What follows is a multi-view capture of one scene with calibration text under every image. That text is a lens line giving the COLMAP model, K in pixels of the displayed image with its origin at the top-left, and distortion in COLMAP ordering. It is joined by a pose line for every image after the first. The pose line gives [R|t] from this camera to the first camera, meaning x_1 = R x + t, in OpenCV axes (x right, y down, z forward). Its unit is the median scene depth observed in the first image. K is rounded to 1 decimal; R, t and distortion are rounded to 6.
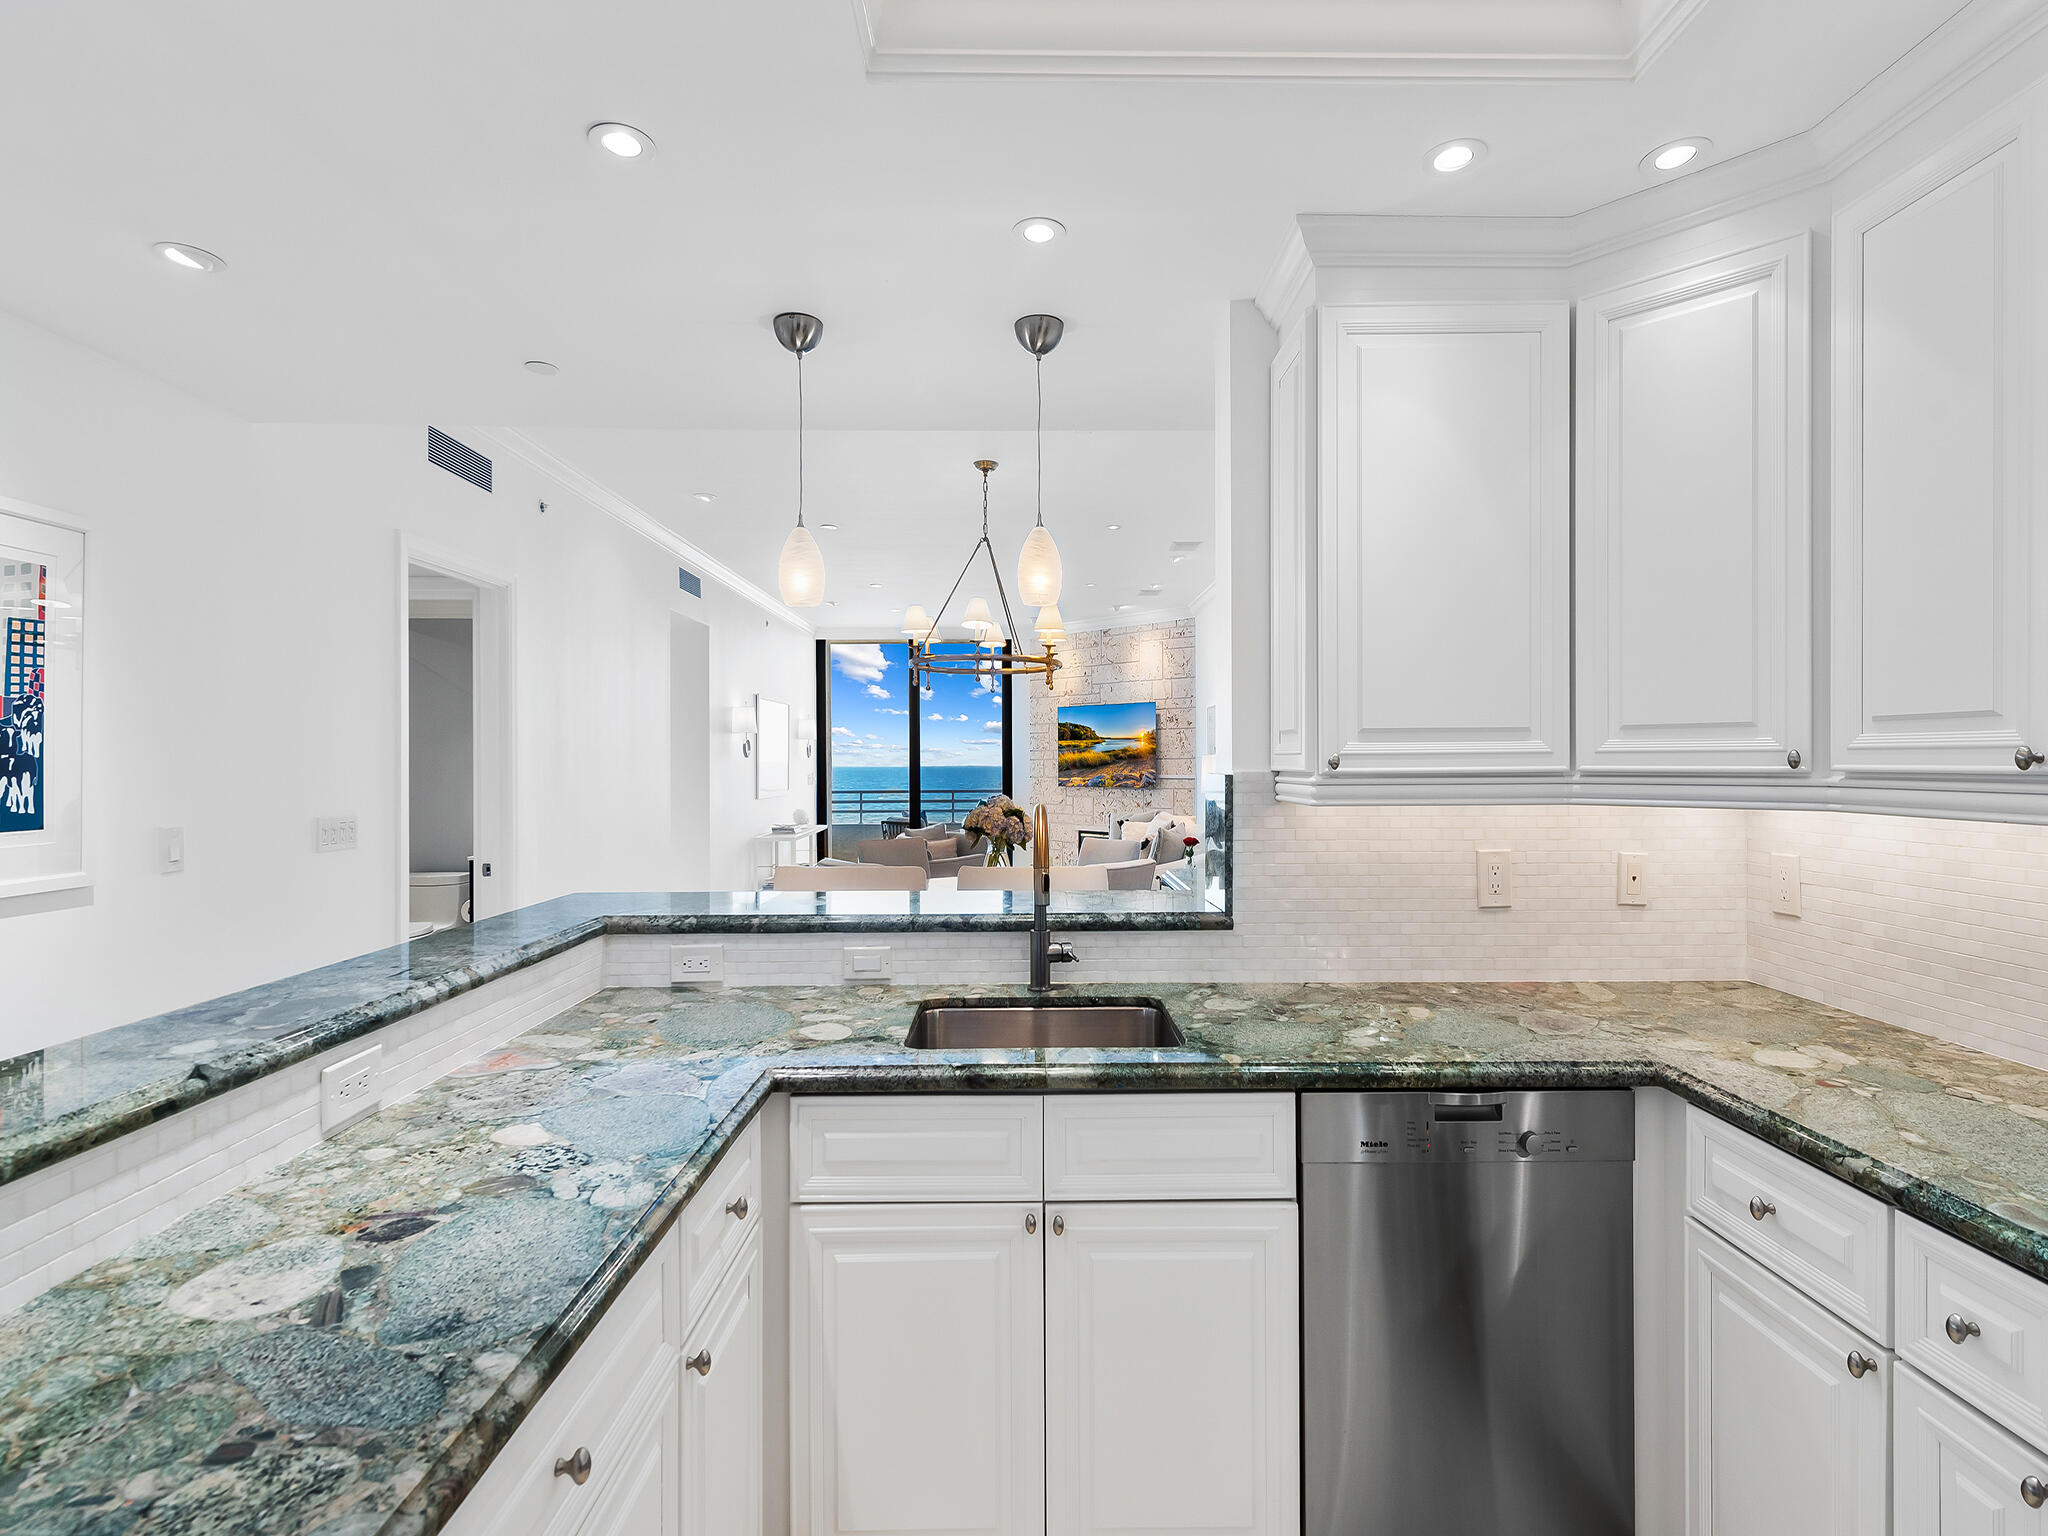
lens RADIAL K [[971.7, 0, 1034.6], [0, 971.7, 763.9], [0, 0, 1]] dist [0.013785, -0.003287]
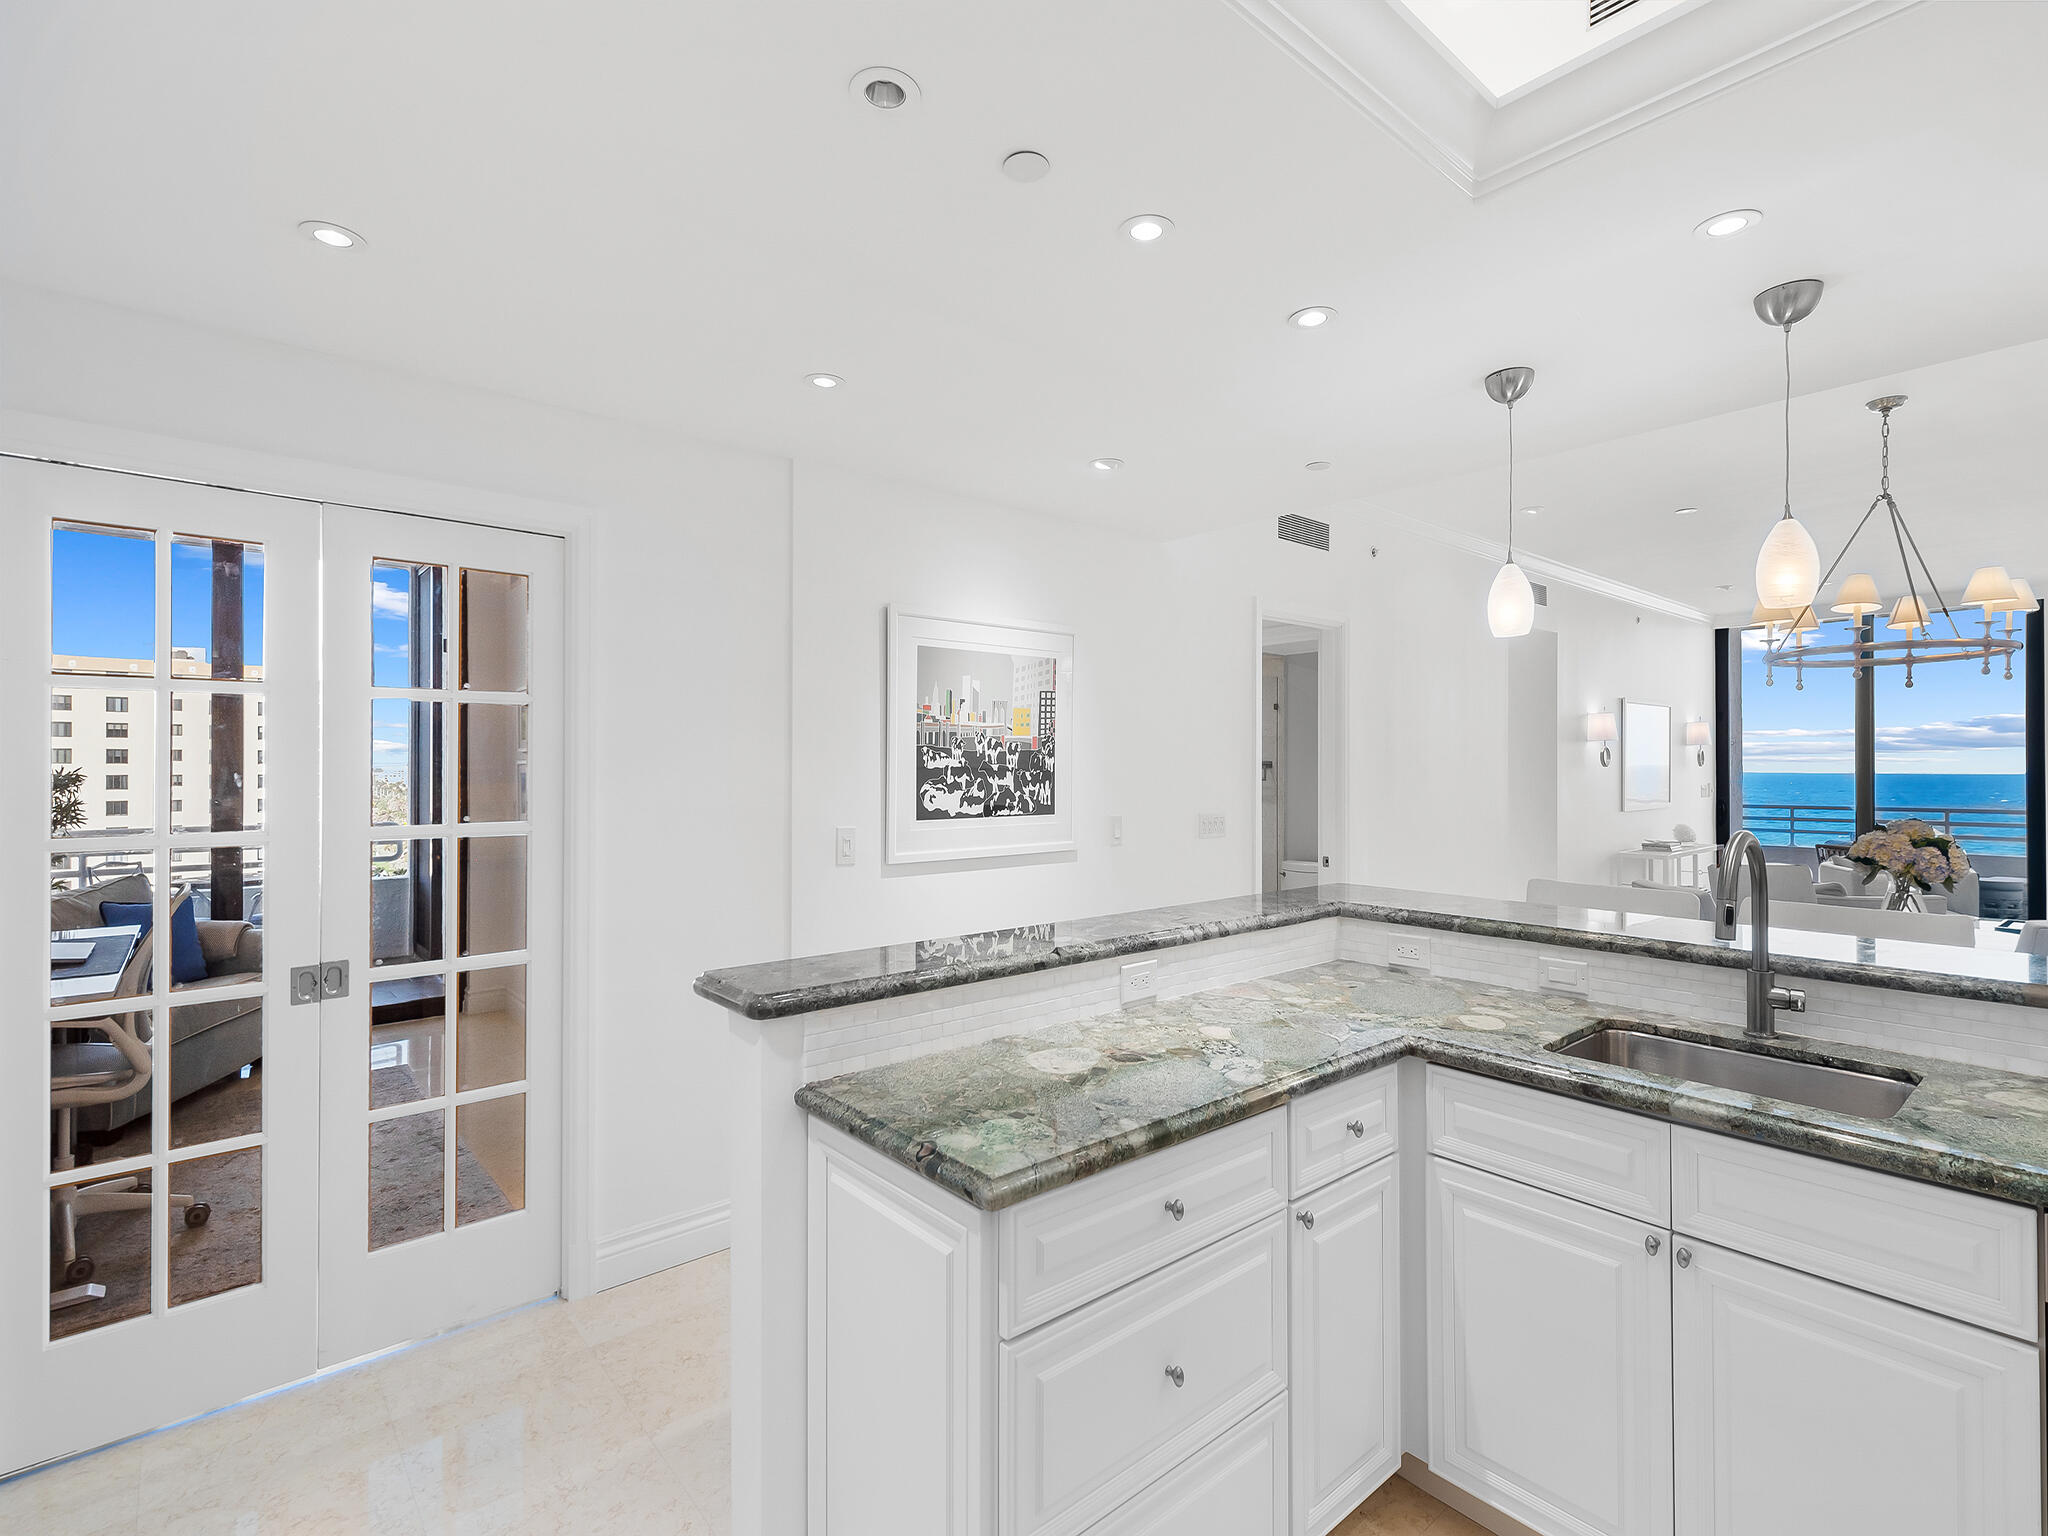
lens RADIAL K [[971.7, 0, 1035.3], [0, 971.7, 764.2], [0, 0, 1]] dist [0.013785, -0.003287]
pose [[0.642952, 0.000521, -0.765906, 0.266926], [-0.003861, 0.999989, -0.002561, -0.016402], [0.765897, 0.004604, 0.642947, -0.106533]]
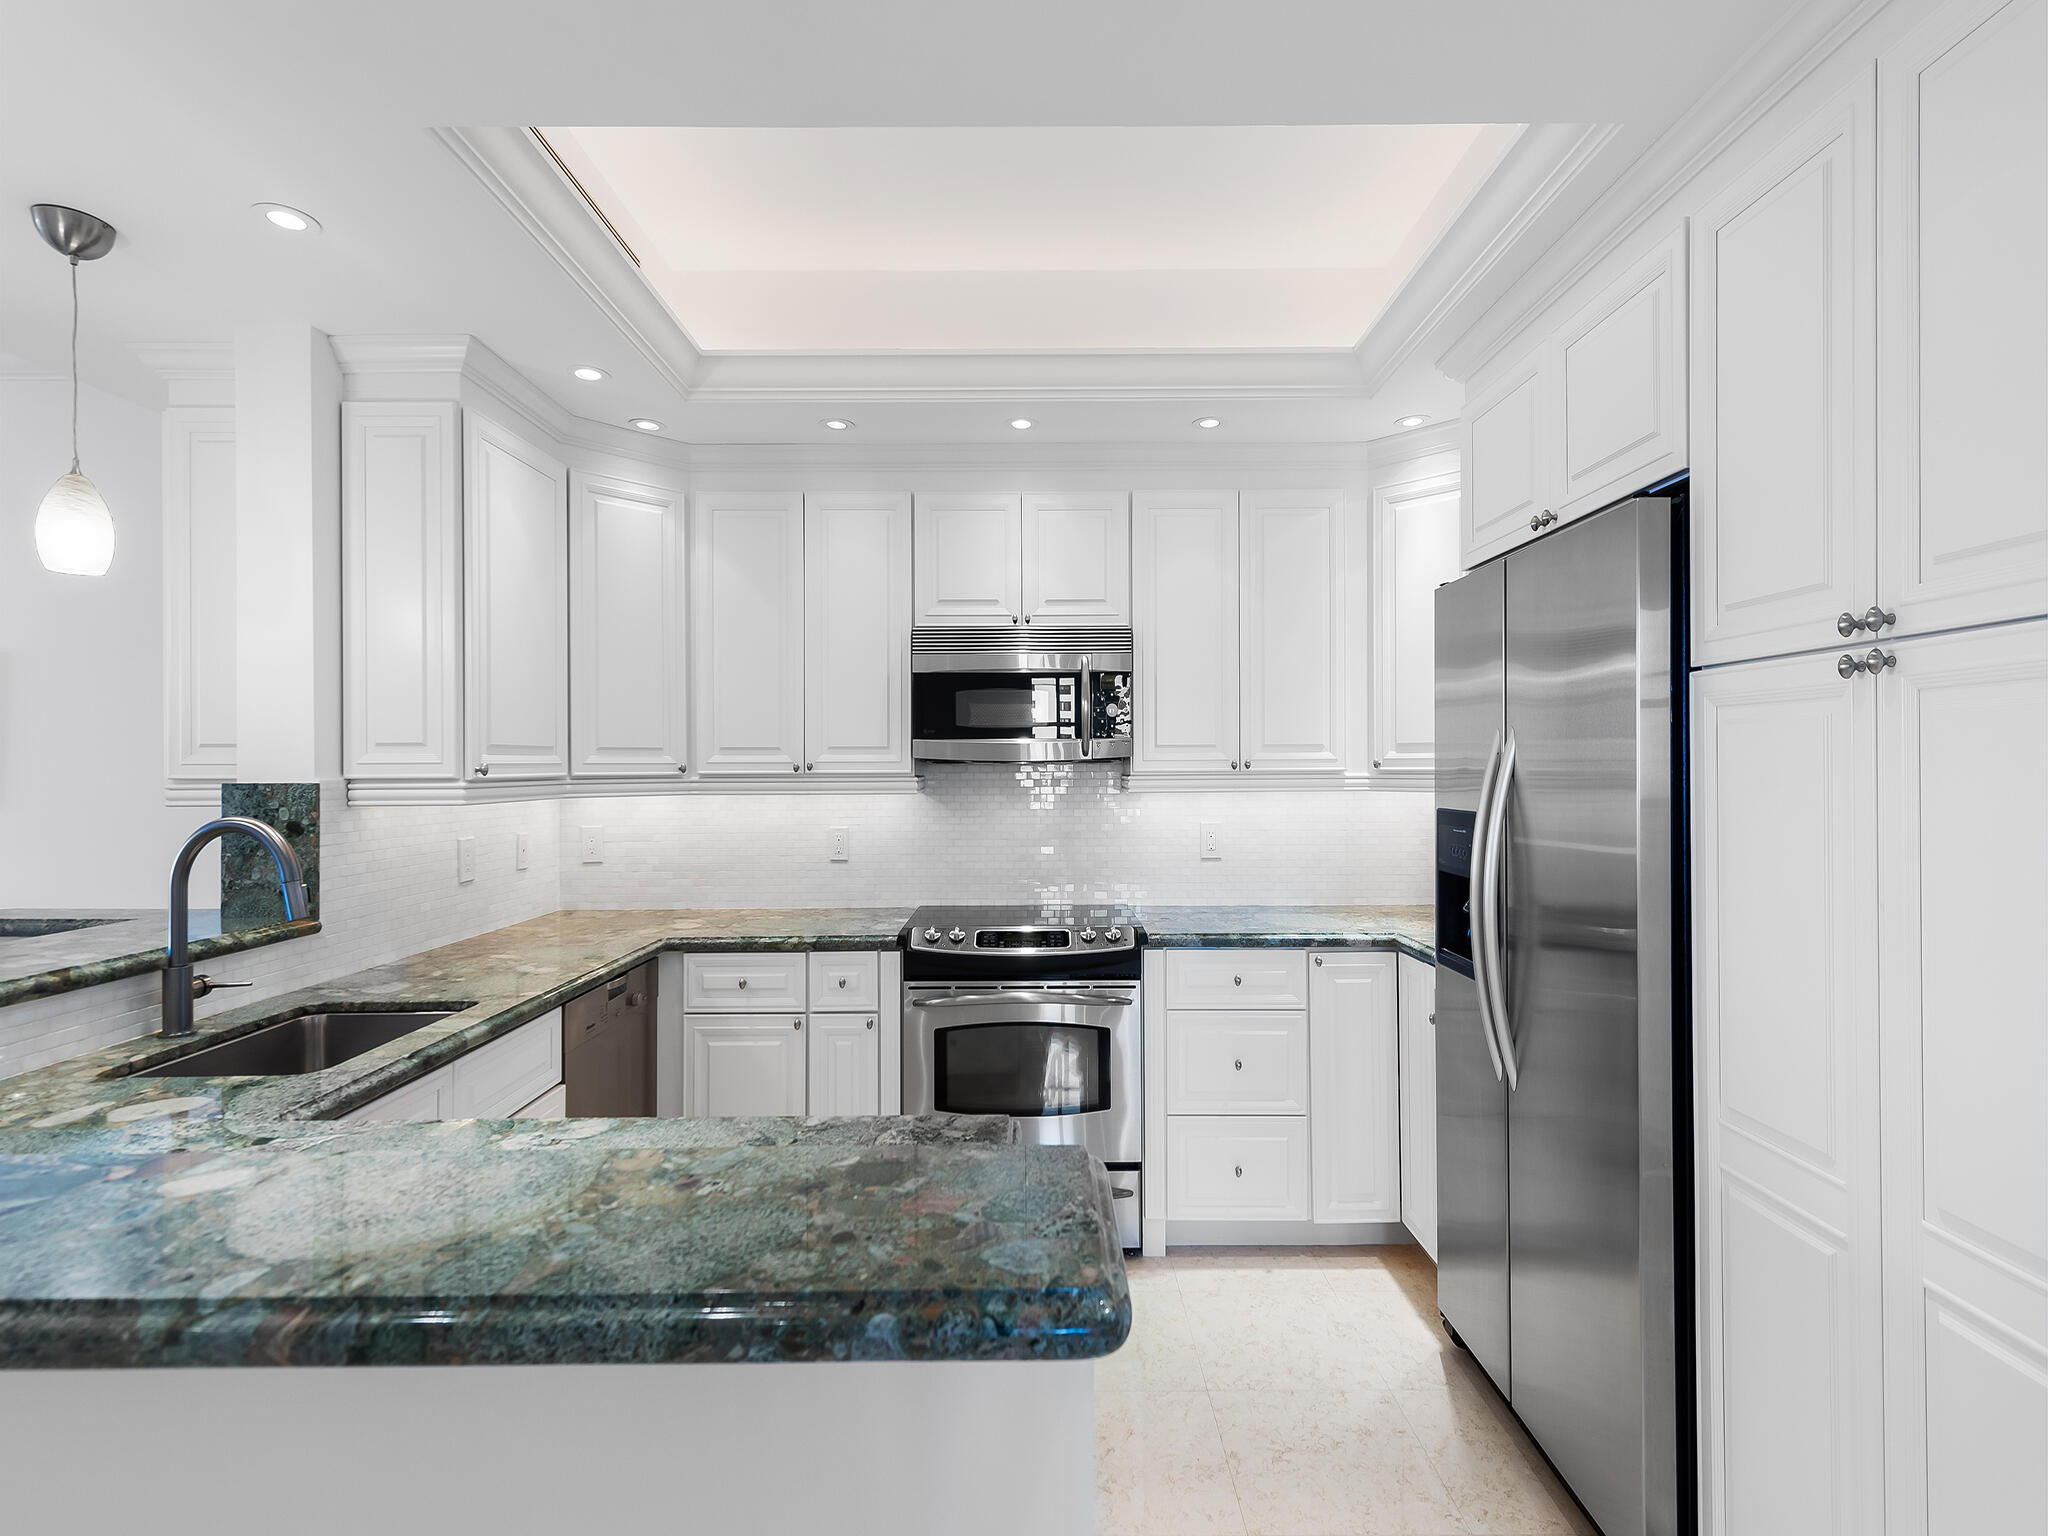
lens RADIAL K [[971.7, 0, 1035.6], [0, 971.7, 763.3], [0, 0, 1]] dist [0.013785, -0.003287]
pose [[0.010775, 0.006312, 0.999922, -0.844169], [0.006991, 0.999955, -0.006388, 0.002309], [-0.999918, 0.007059, 0.010730, 0.225131]]
